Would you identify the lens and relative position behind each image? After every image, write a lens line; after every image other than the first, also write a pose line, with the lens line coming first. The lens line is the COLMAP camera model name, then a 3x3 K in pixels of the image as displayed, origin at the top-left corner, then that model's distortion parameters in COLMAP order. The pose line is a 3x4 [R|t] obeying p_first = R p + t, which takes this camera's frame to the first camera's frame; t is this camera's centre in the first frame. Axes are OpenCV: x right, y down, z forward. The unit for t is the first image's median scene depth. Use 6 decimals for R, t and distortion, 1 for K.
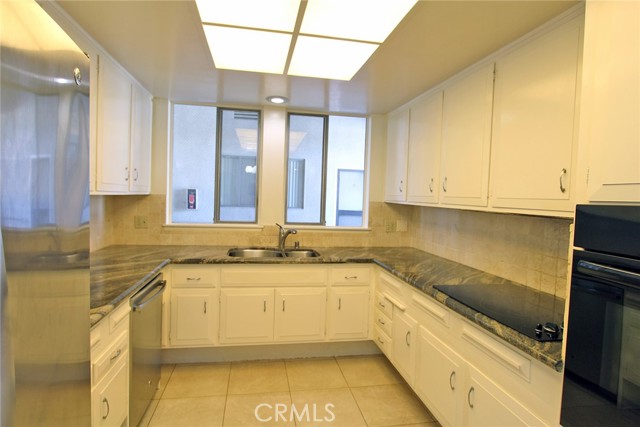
lens RADIAL K [[341.4, 0, 313.0], [0, 341.4, 210.3], [0, 0, 1]] dist [-0.022926, 0.005868]
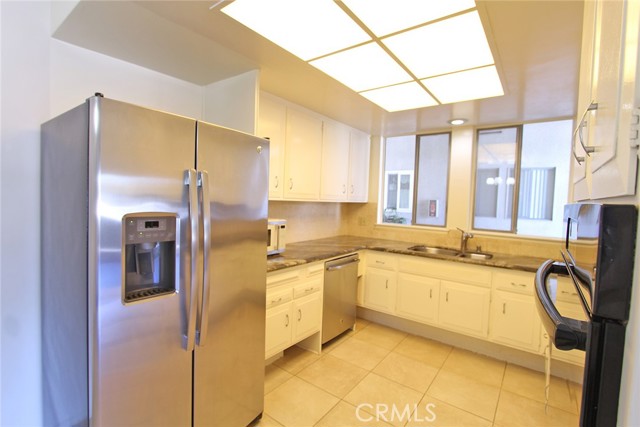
lens RADIAL K [[296.3, 0, 313.4], [0, 296.3, 210.1], [0, 0, 1]] dist [-0.018035, 0.000913]
pose [[0.678198, 0.019174, -0.734629, 0.331055], [-0.042791, 0.998994, -0.013431, 0.014758], [0.733633, 0.040544, 0.678336, -0.039089]]
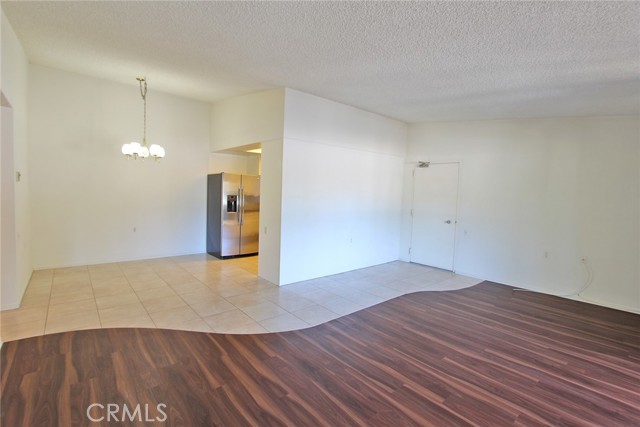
lens RADIAL K [[296.3, 0, 311.7], [0, 296.3, 207.3], [0, 0, 1]] dist [-0.018035, 0.000913]
pose [[0.501776, 0.023496, -0.864679, 2.024949], [-0.050452, 0.998724, -0.002139, 0.090986], [0.863525, 0.044698, 0.502321, -0.504014]]
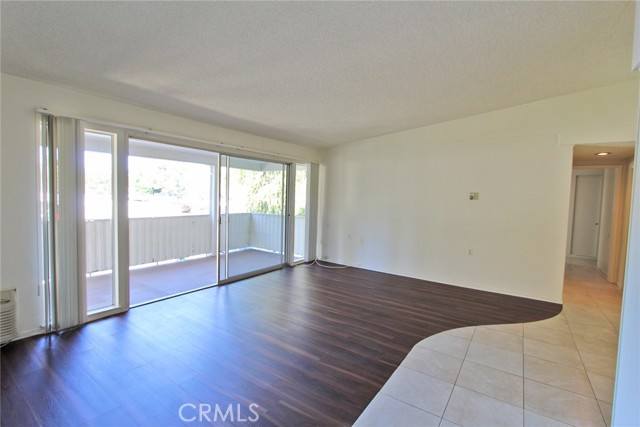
lens RADIAL K [[296.3, 0, 313.0], [0, 296.3, 213.3], [0, 0, 1]] dist [-0.018035, 0.000913]
pose [[-0.703720, -0.098599, 0.703602, 0.609409], [-0.024782, 0.993127, 0.114385, -0.028020], [-0.710045, 0.063059, -0.701327, 1.063053]]
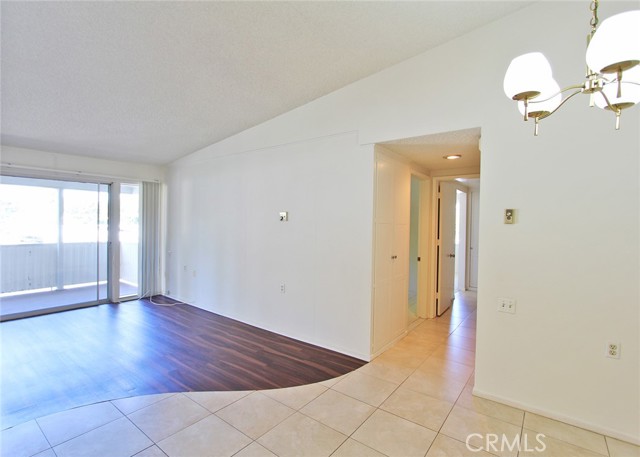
lens RADIAL K [[320.8, 0, 284.8], [0, 320.8, 225.7], [0, 0, 1]] dist [-0.029901, 0.005843]
pose [[-0.638592, -0.053087, 0.767712, 0.035184], [-0.004844, 0.997875, 0.064973, -0.005398], [-0.769530, 0.037773, -0.637492, 0.104124]]
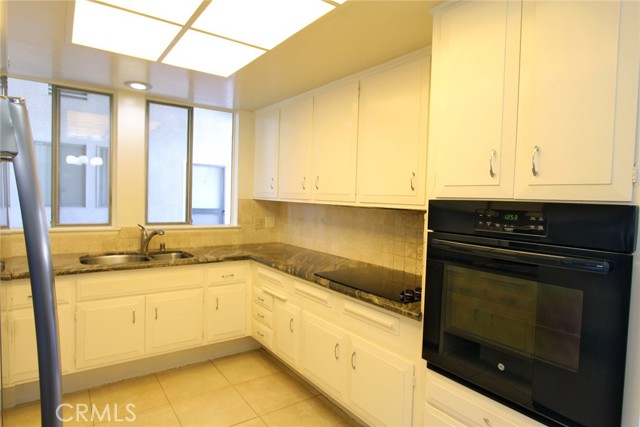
lens RADIAL K [[365.4, 0, 314.1], [0, 365.4, 210.4], [0, 0, 1]] dist [-0.017615, 0.003460]
pose [[0.903767, -0.023709, 0.427368, -0.109983], [0.020170, 0.999715, 0.012807, -0.000755], [-0.427549, -0.002955, 0.903987, -0.061203]]
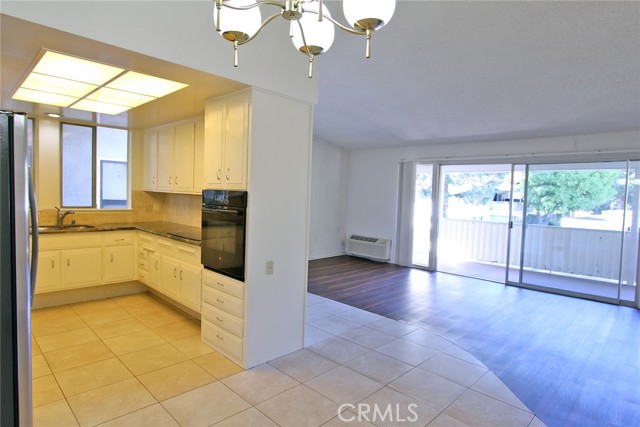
lens RADIAL K [[365.4, 0, 316.2], [0, 365.4, 210.2], [0, 0, 1]] dist [-0.017615, 0.003460]
pose [[0.814713, -0.034028, 0.578865, -0.108606], [0.019805, 0.999327, 0.030871, 0.031119], [-0.579526, -0.013686, 0.814839, -0.832596]]
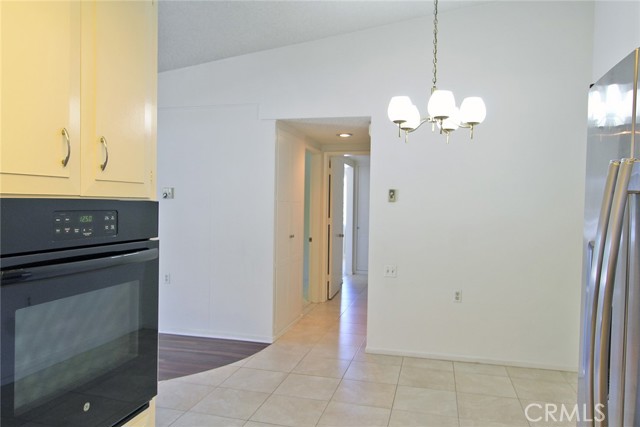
lens RADIAL K [[465.8, 0, 318.2], [0, 465.8, 213.3], [0, 0, 1]] dist [-0.020139, 0.004301]
pose [[-0.911021, -0.059581, 0.408034, -0.098677], [-0.030815, 0.996576, 0.076718, -0.030283], [-0.411208, 0.057319, -0.909738, 0.572959]]
